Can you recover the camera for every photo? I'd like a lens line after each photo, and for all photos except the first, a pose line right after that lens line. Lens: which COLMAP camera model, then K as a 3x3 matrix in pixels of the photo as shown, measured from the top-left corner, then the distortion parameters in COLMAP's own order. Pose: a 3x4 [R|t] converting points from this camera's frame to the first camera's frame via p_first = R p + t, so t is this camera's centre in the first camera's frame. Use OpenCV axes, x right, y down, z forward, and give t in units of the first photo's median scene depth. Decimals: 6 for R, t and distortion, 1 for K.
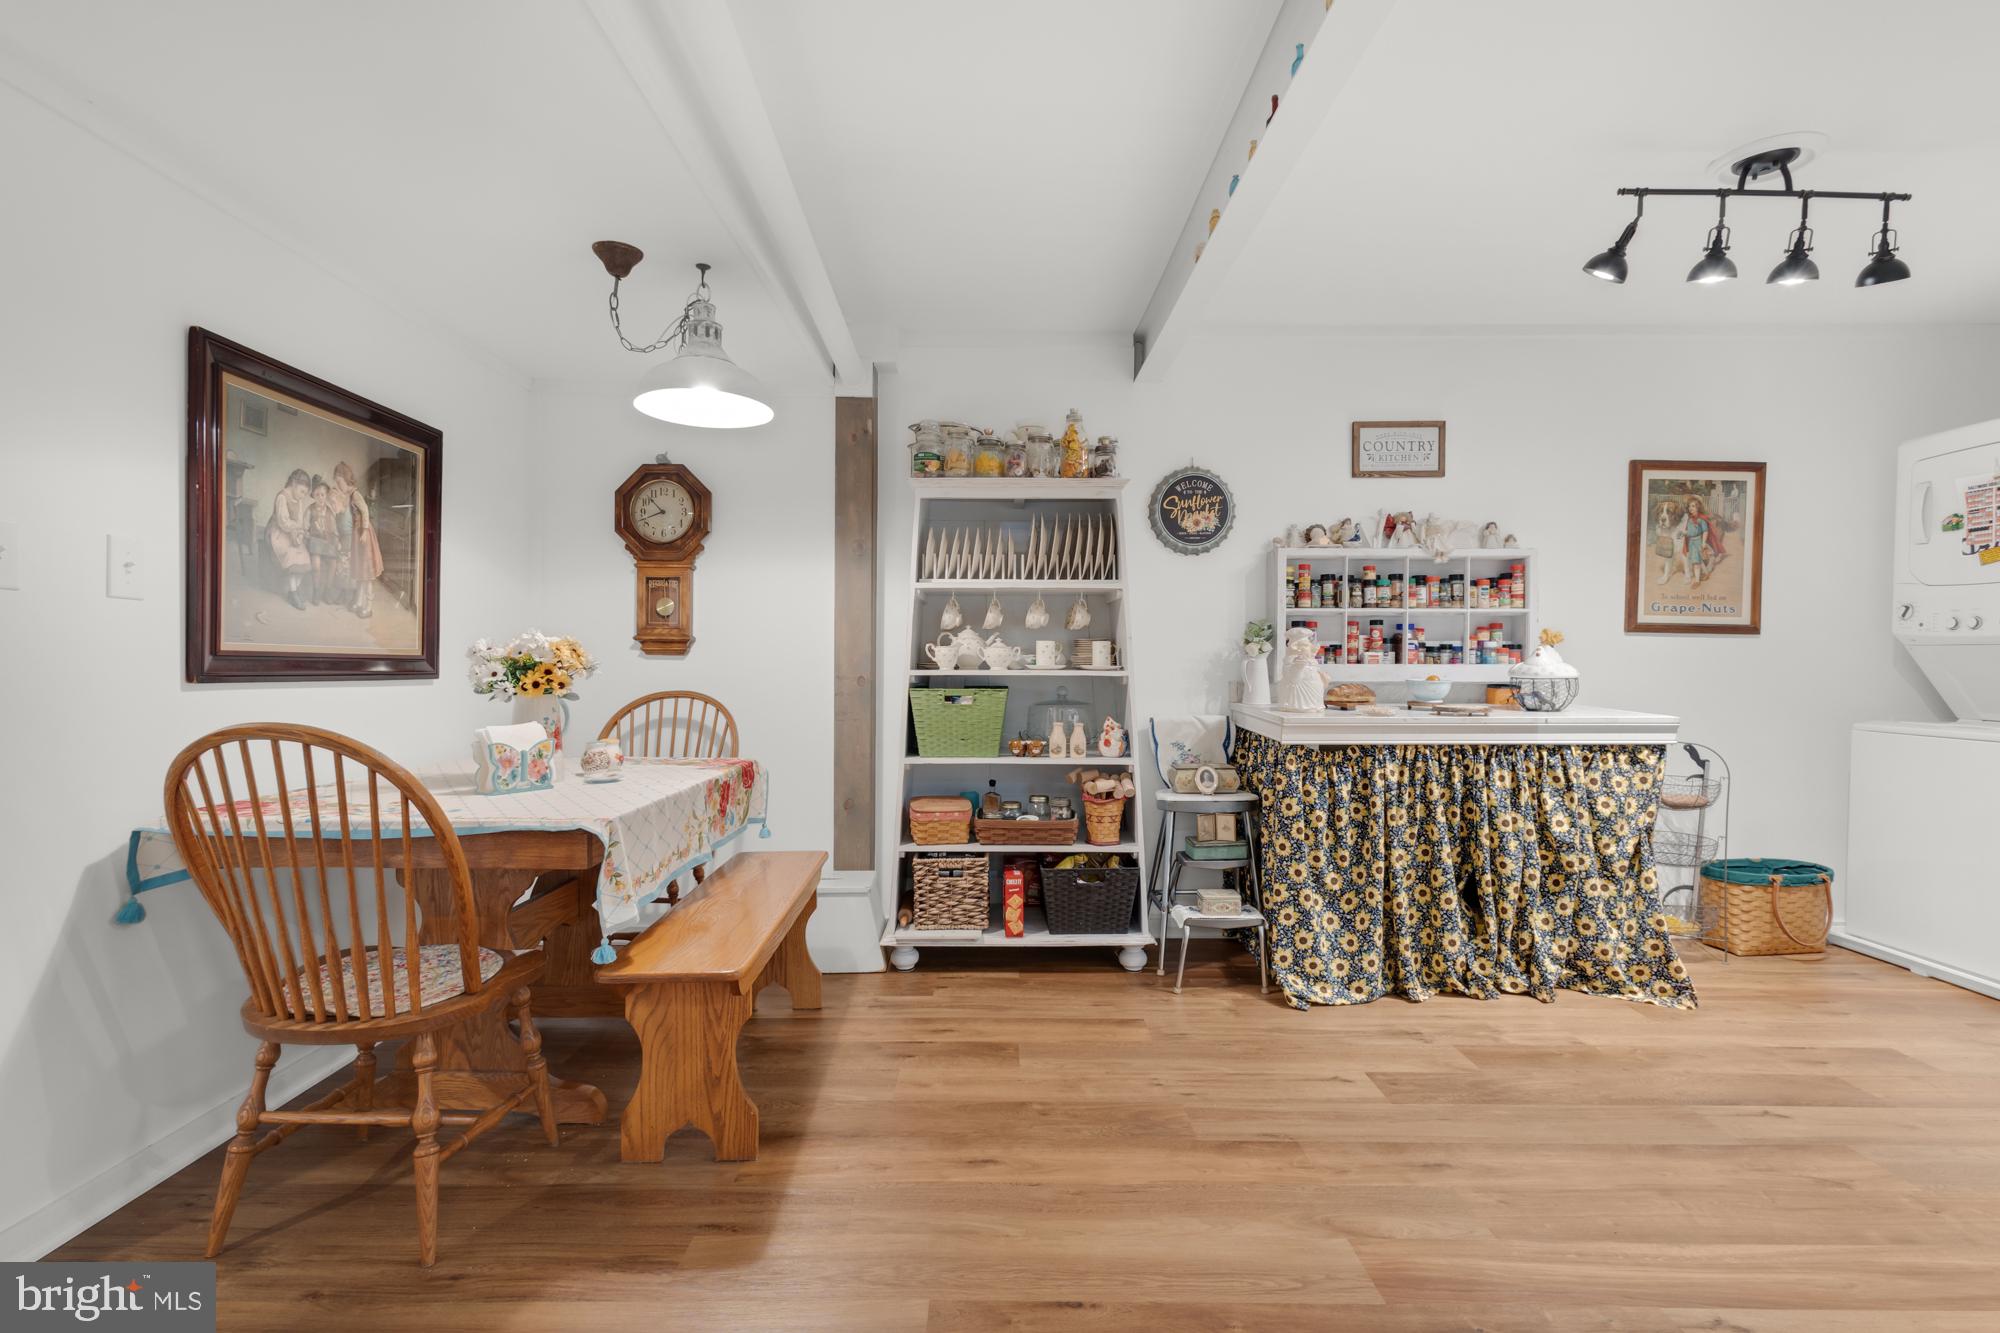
lens RADIAL K [[933.1, 0, 1006.6], [0, 933.1, 669.7], [0, 0, 1]] dist [0.010987, -0.003091]
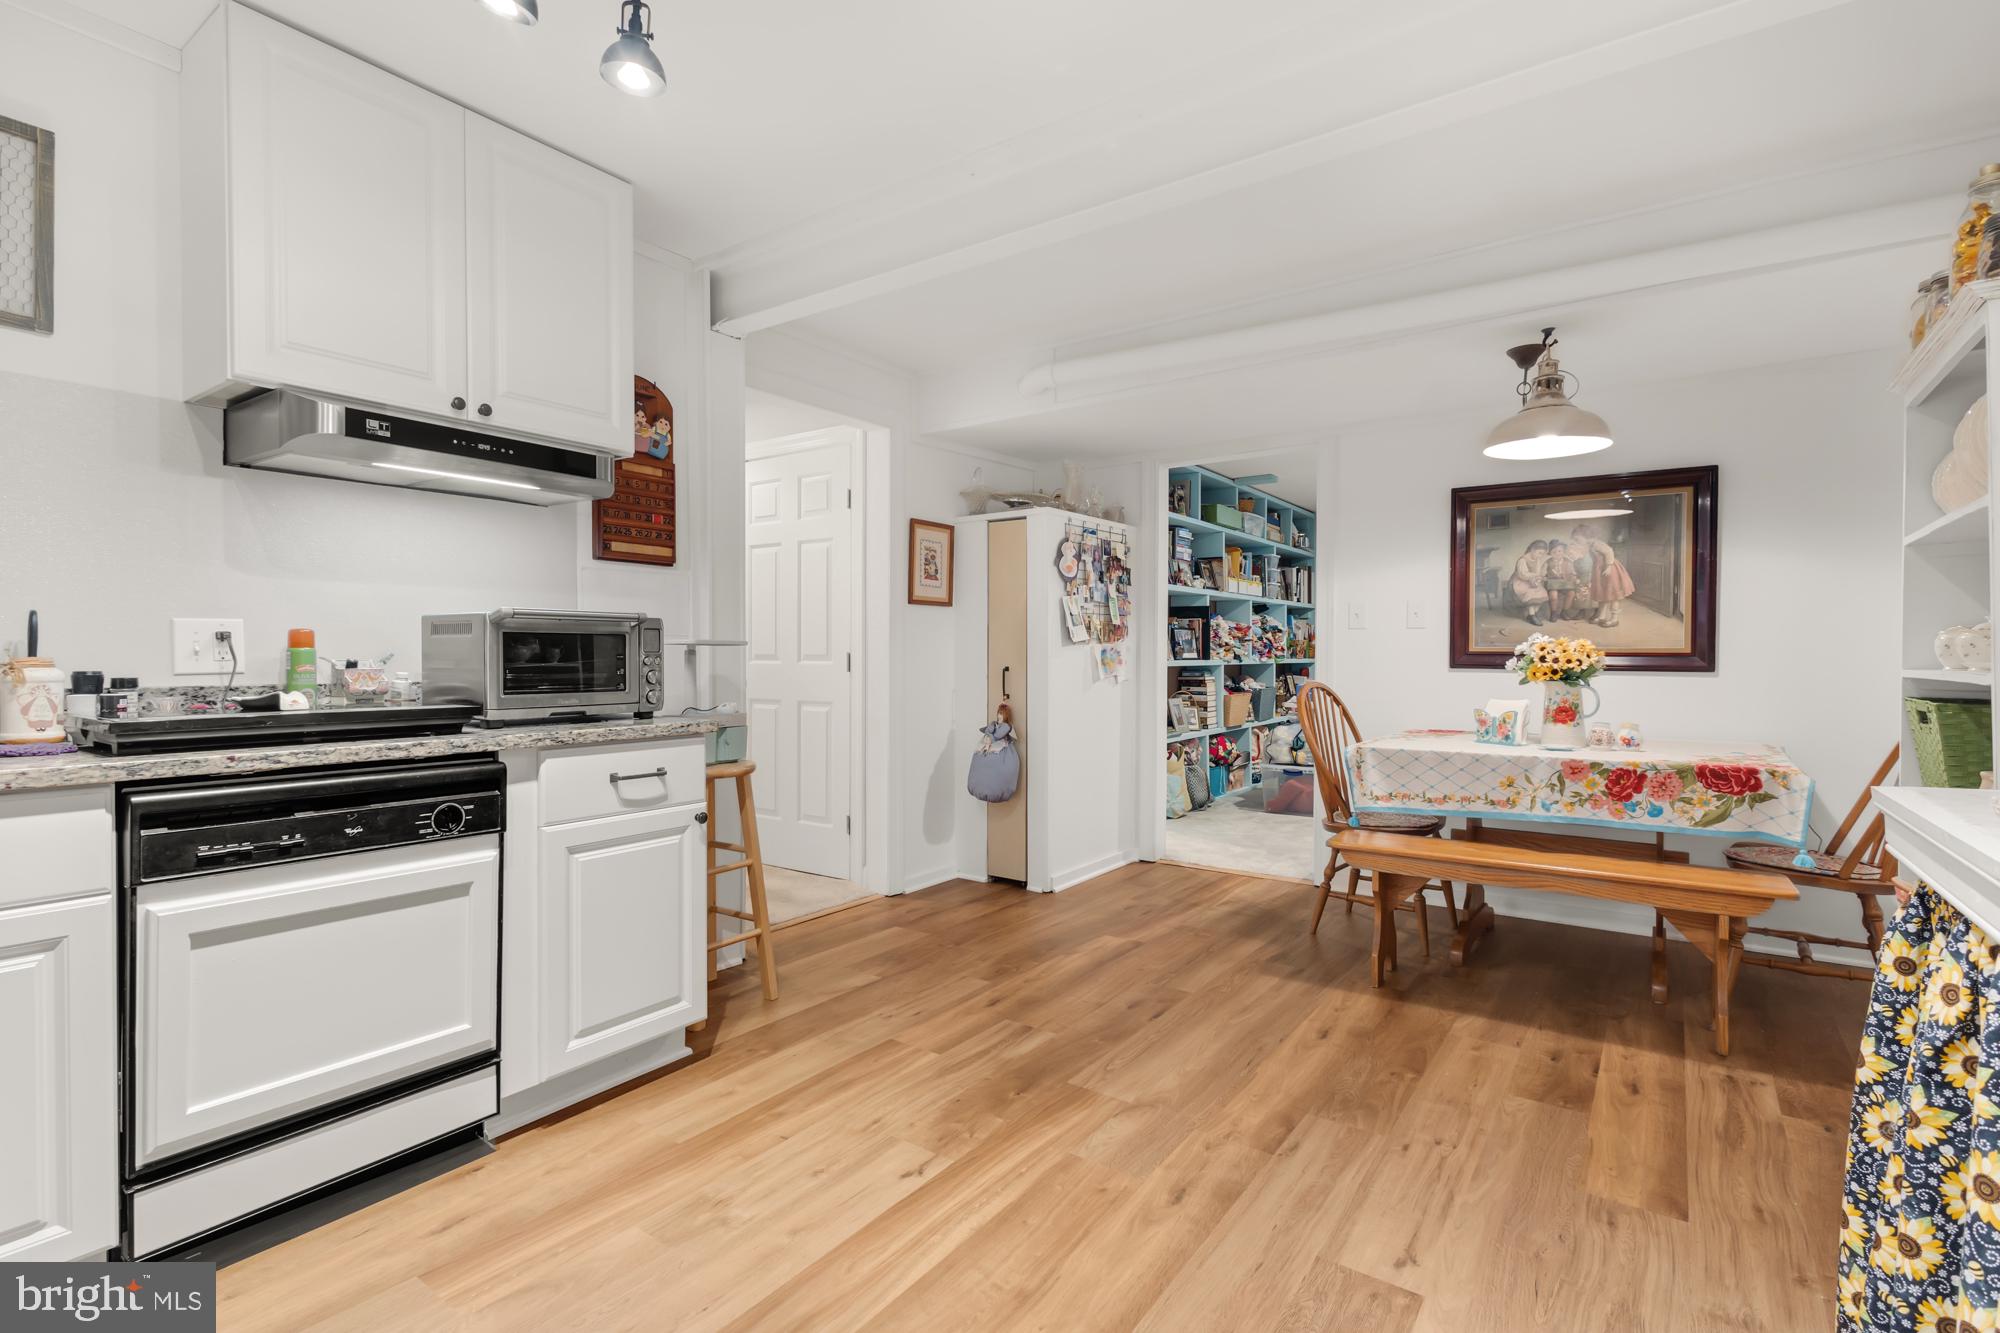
lens RADIAL K [[933.1, 0, 1000.7], [0, 933.1, 662.8], [0, 0, 1]] dist [0.010987, -0.003091]
pose [[-0.576465, 0.004316, -0.817110, 1.120126], [-0.008515, 0.999900, 0.011289, -0.009841], [0.817077, 0.013465, -0.576371, 1.175734]]
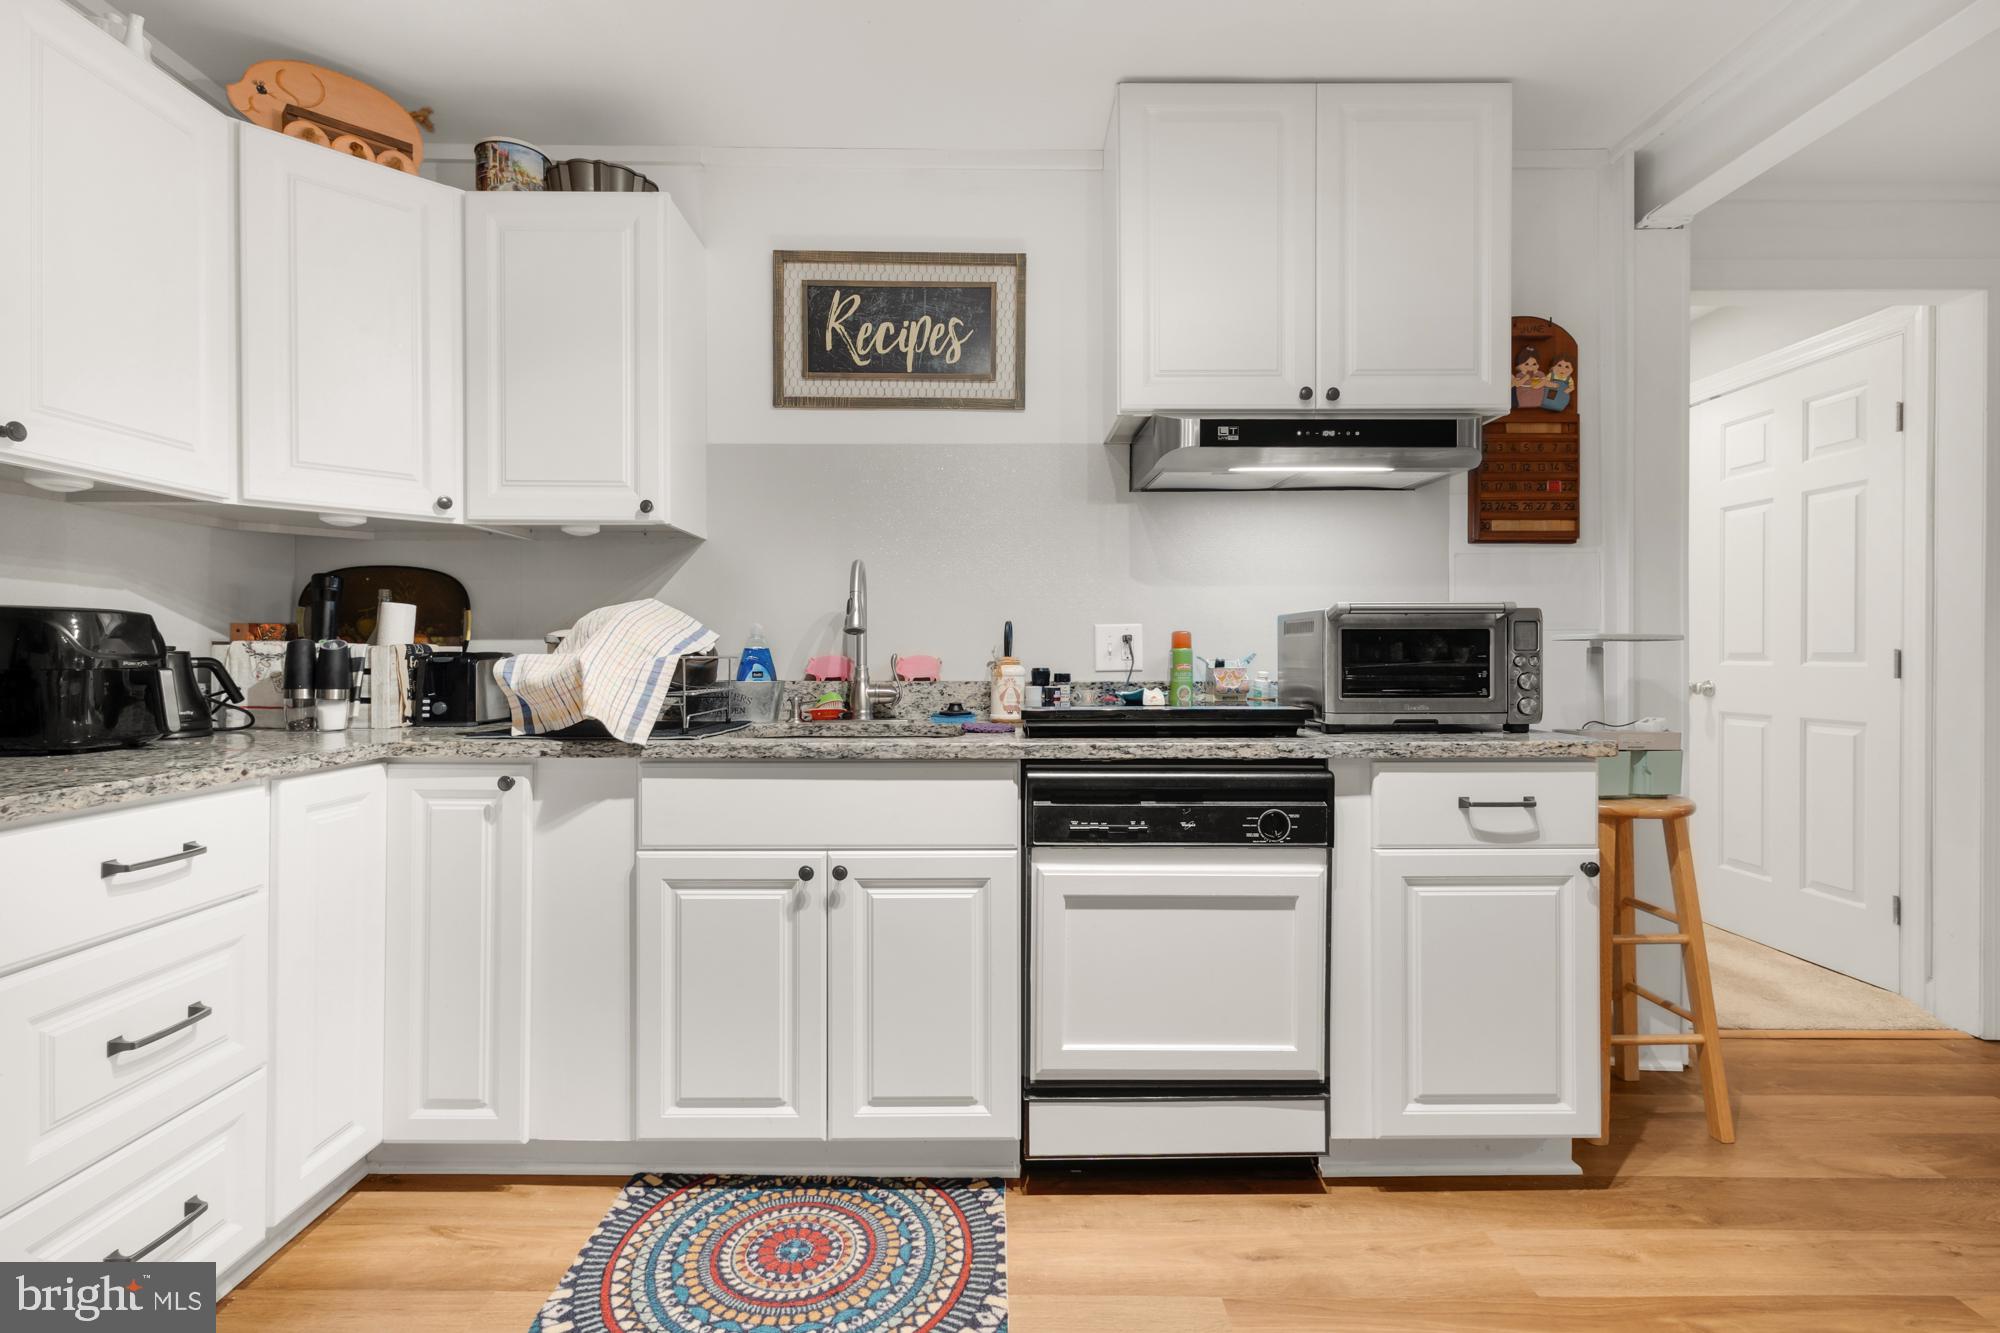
lens RADIAL K [[933.1, 0, 1004.4], [0, 933.1, 659.4], [0, 0, 1]] dist [0.010987, -0.003091]
pose [[-0.999993, 0.000464, -0.003792, 0.967484], [0.000419, 0.999930, 0.011830, -0.008573], [0.003797, 0.011828, -0.999923, 1.095295]]
